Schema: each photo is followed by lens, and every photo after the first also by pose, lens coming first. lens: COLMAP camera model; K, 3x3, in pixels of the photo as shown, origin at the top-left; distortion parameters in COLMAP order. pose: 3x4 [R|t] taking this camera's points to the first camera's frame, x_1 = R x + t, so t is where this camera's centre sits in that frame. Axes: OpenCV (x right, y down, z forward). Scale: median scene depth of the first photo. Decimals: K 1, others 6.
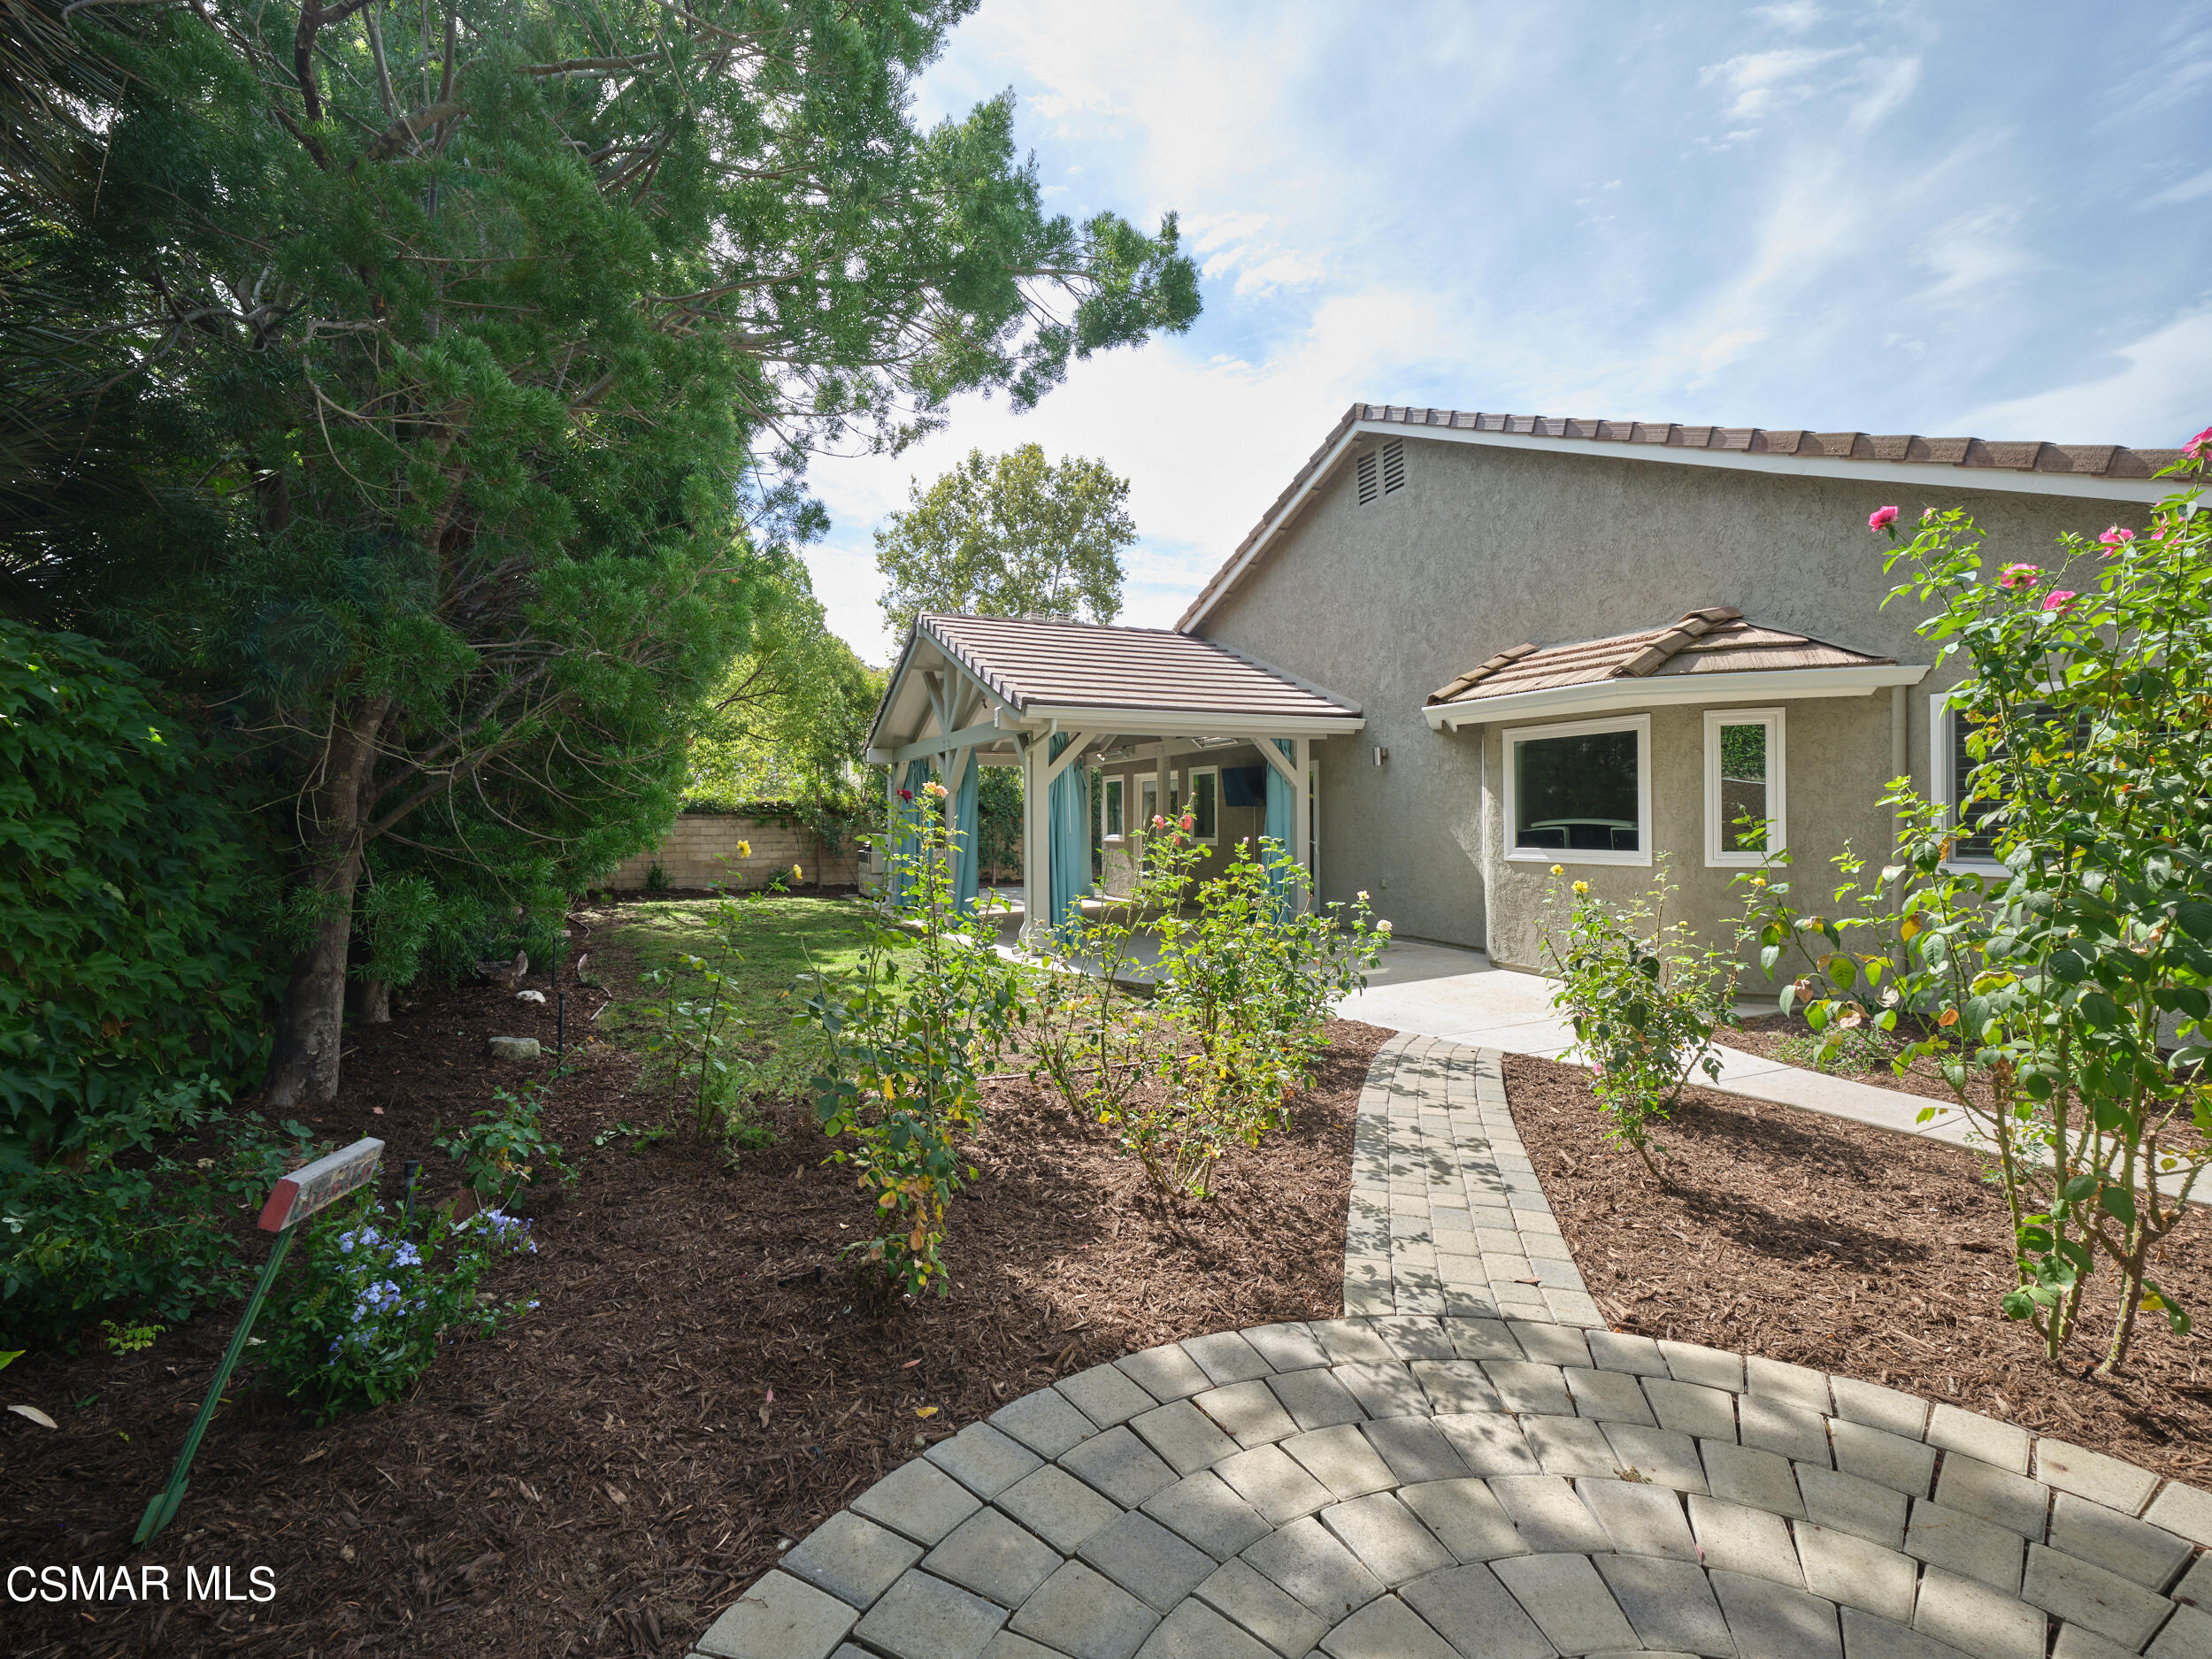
lens RADIAL K [[1015.5, 0, 1112.3], [0, 1015.5, 823.2], [0, 0, 1]] dist [0.000432, 0.000484]
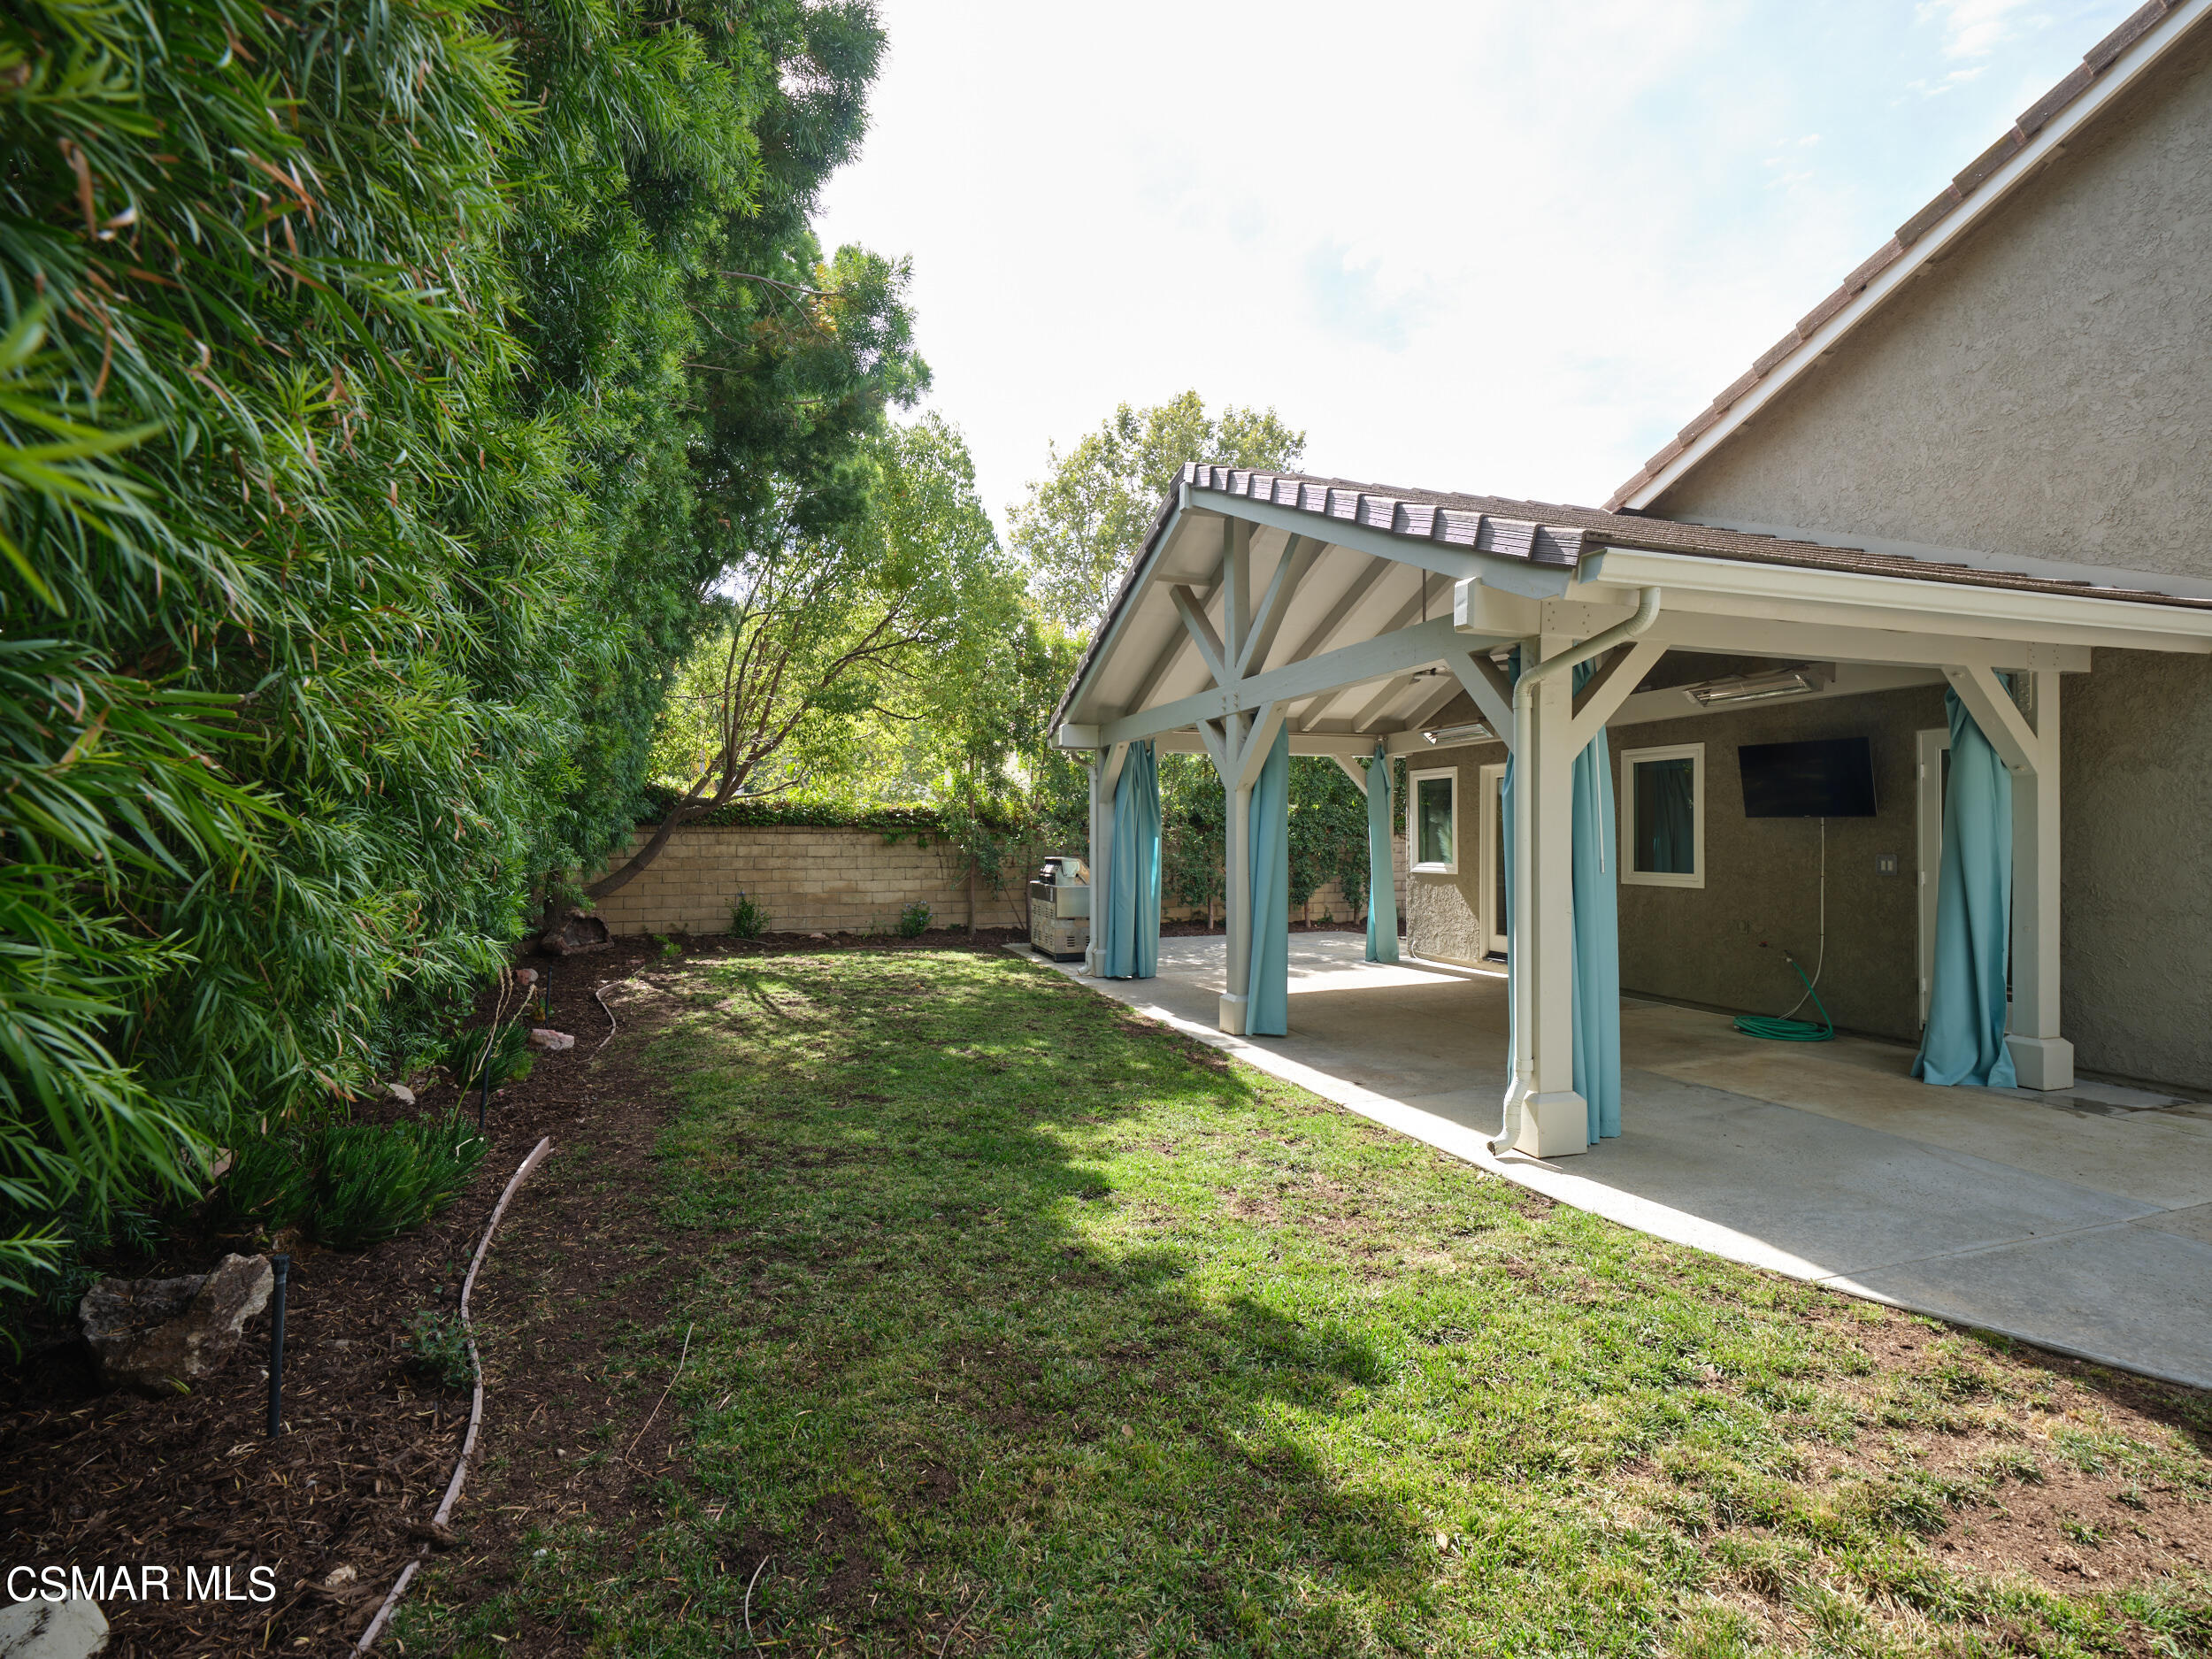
lens RADIAL K [[1015.5, 0, 1096.5], [0, 1015.5, 834.8], [0, 0, 1]] dist [0.000432, 0.000484]
pose [[0.993354, 0.006192, -0.114933, -0.132168], [-0.006502, 0.999976, -0.002320, -0.003029], [0.114915, 0.003051, 0.993371, 0.338878]]
